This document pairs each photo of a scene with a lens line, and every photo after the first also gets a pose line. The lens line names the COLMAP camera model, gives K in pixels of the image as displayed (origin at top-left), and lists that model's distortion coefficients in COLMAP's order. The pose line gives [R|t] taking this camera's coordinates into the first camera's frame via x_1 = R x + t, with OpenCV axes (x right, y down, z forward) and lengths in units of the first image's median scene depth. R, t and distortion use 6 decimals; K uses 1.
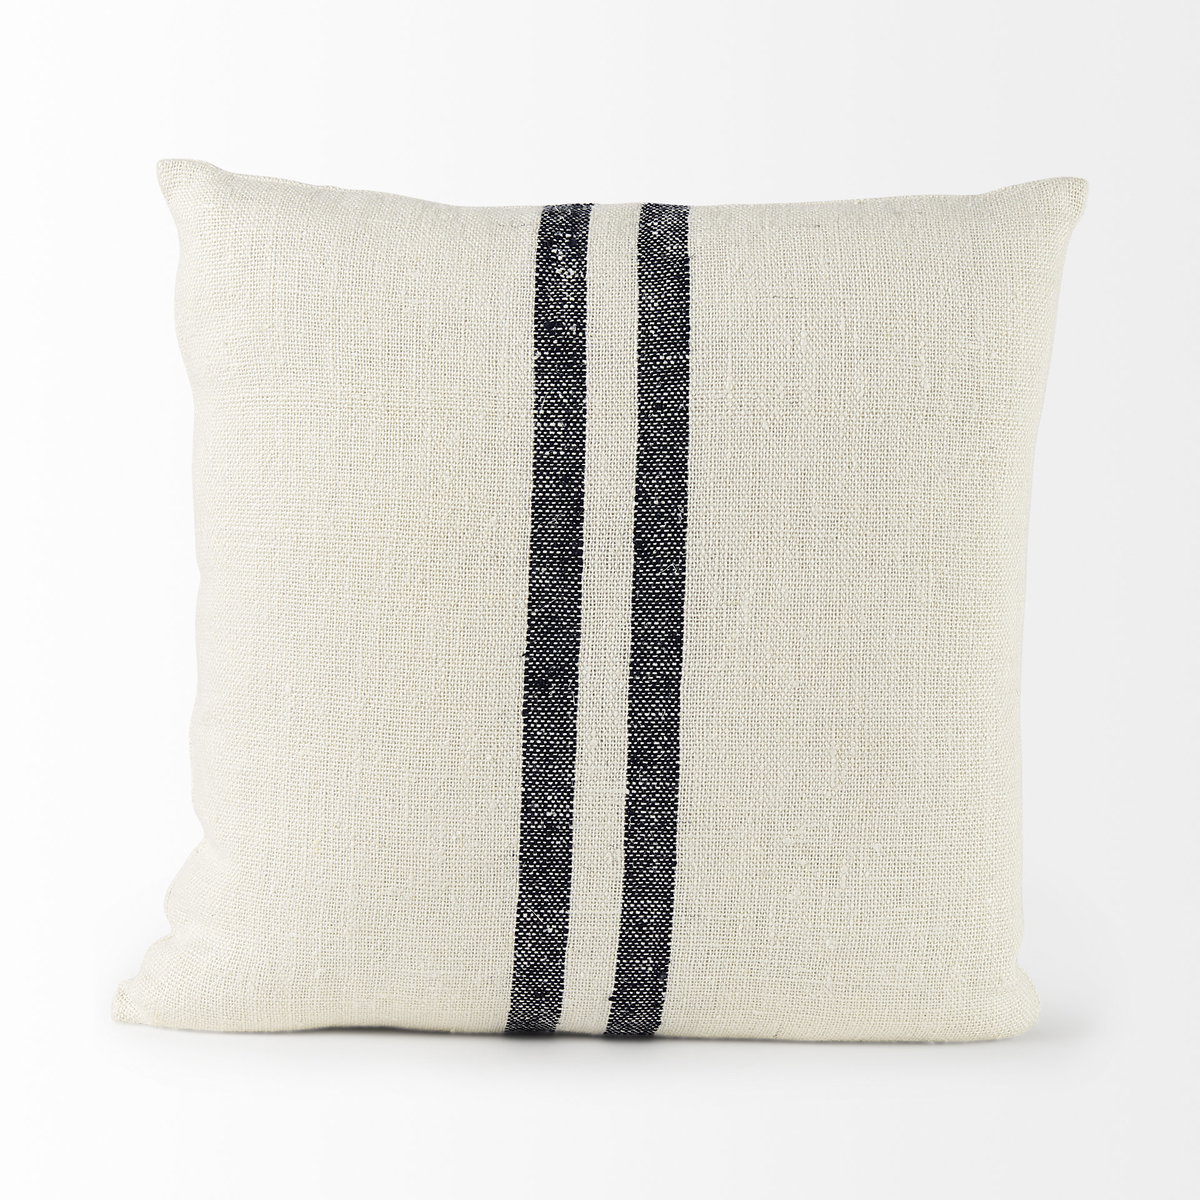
lens RADIAL K [[6007.1, 0, 599.9], [0, 6007.1, 601.4], [0, 0, 1]] dist [-0.051225, 0.000000]
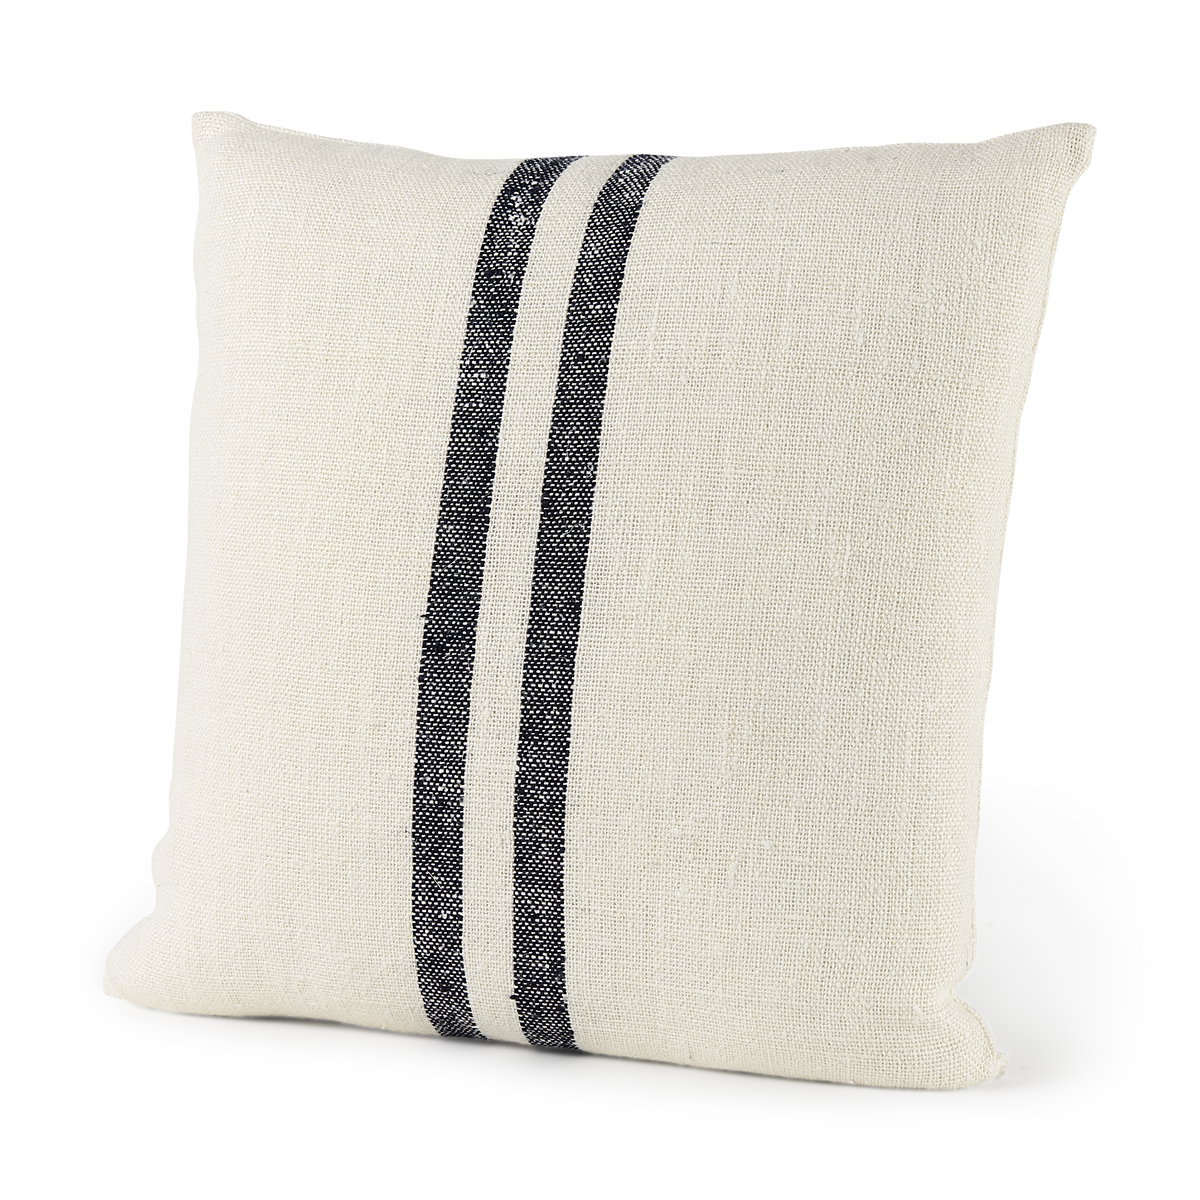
lens RADIAL K [[6007.1, 0, 600.5], [0, 6007.1, 598.4], [0, 0, 1]] dist [-0.051225, 0.000000]
pose [[0.843647, 0.015593, -0.536671, 0.511933], [-0.078051, 0.992522, -0.093857, 0.091544], [0.531194, 0.121070, 0.838555, 0.226382]]
